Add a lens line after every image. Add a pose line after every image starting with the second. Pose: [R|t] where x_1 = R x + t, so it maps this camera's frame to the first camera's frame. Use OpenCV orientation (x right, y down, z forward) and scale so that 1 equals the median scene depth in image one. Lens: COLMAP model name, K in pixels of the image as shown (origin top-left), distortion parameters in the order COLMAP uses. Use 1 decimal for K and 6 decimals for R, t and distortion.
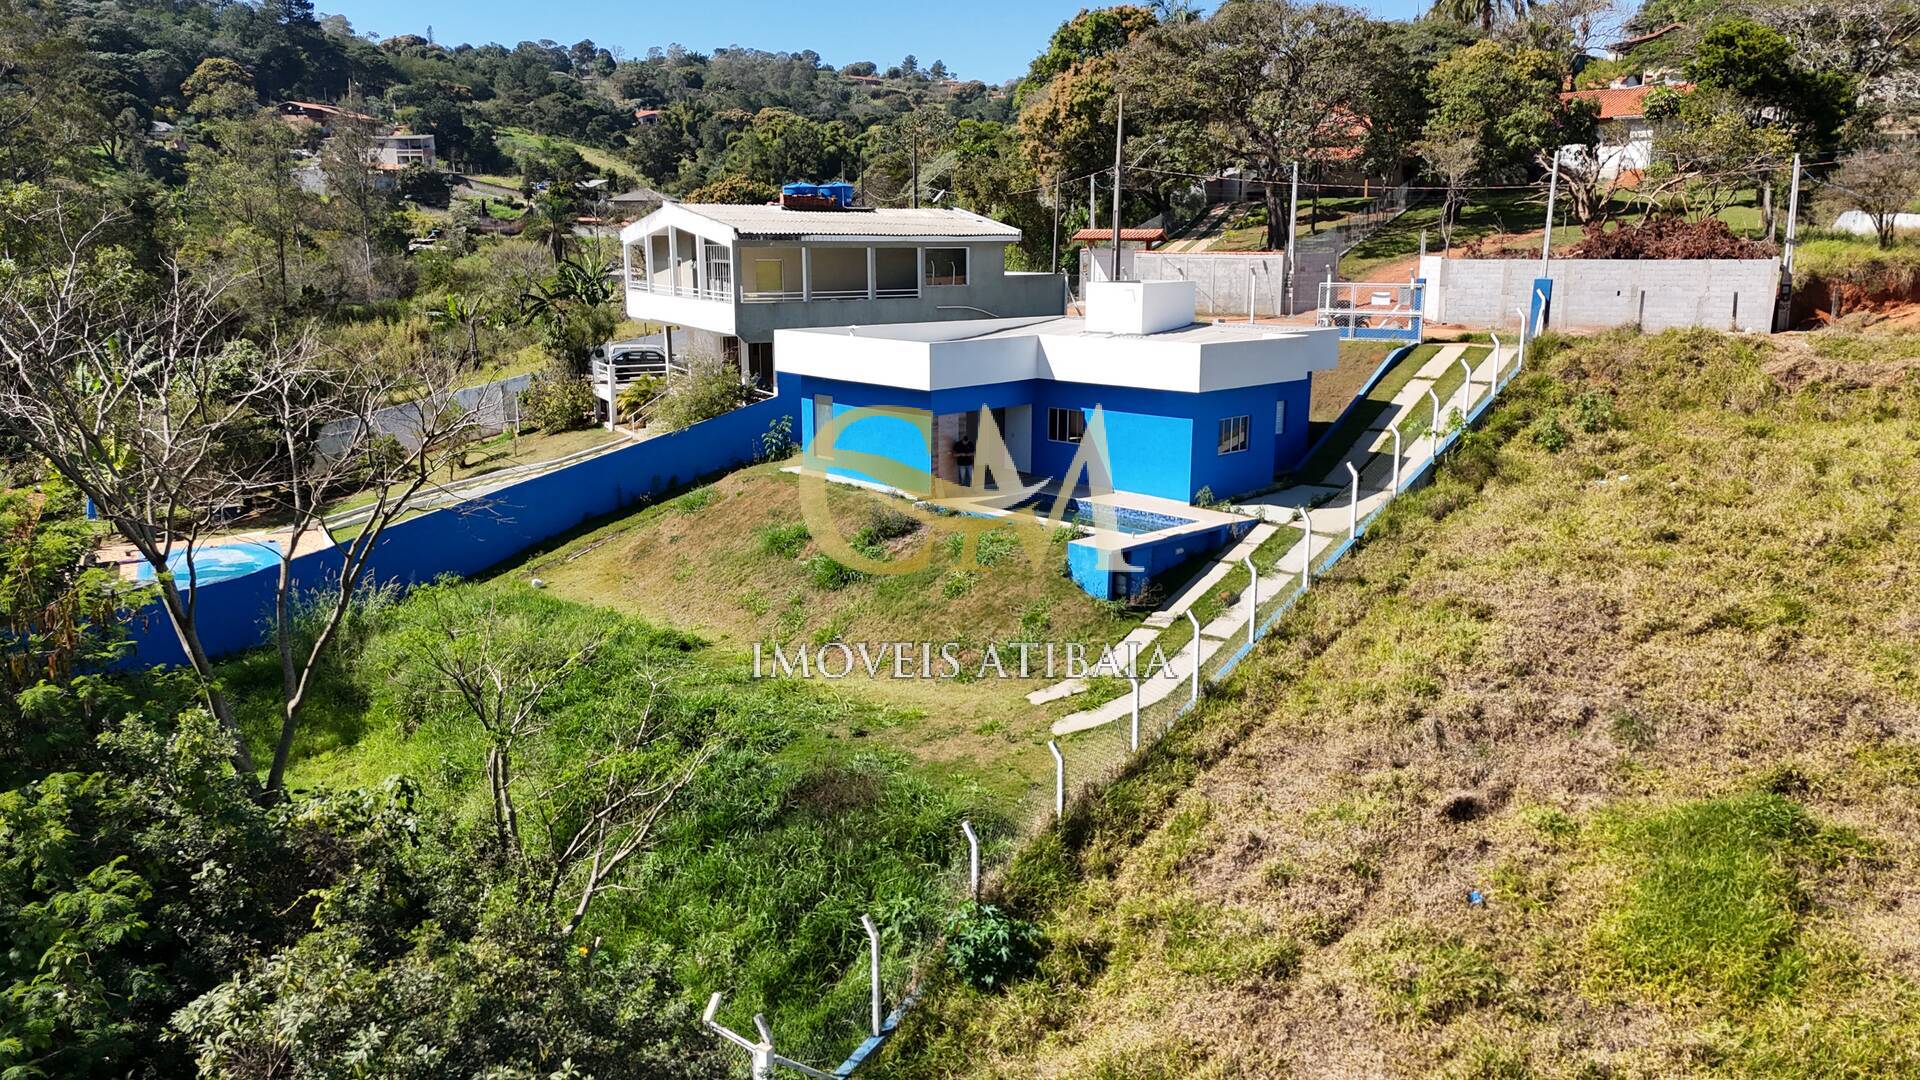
lens RADIAL K [[1411.3, 0, 965.1], [0, 1411.3, 535.3], [0, 0, 1]] dist [0.073893, -0.069079]
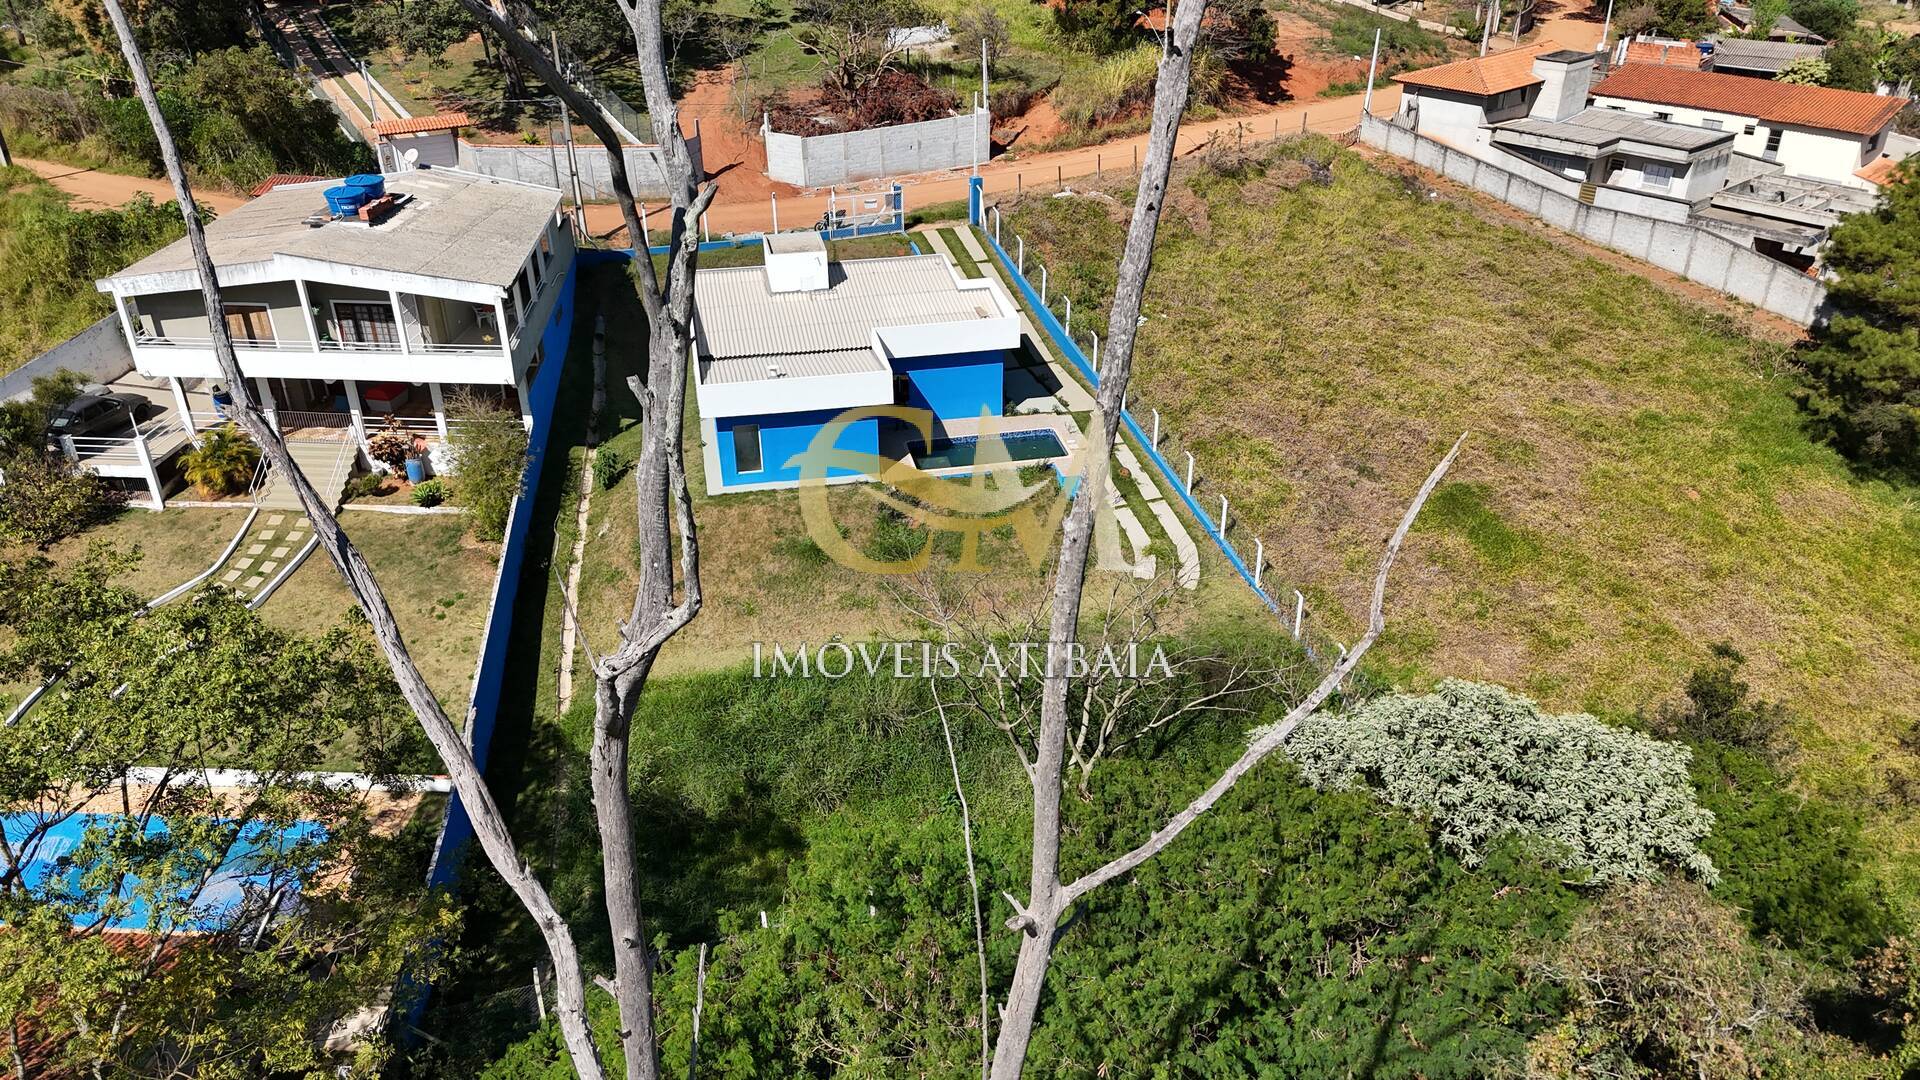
lens RADIAL K [[1411.3, 0, 960.7], [0, 1411.3, 542.6], [0, 0, 1]] dist [0.073893, -0.069079]
pose [[0.534414, -0.413069, 0.737412, -0.977348], [0.180720, 0.908113, 0.377718, -0.450957], [-0.825677, -0.068593, 0.559958, 0.175444]]
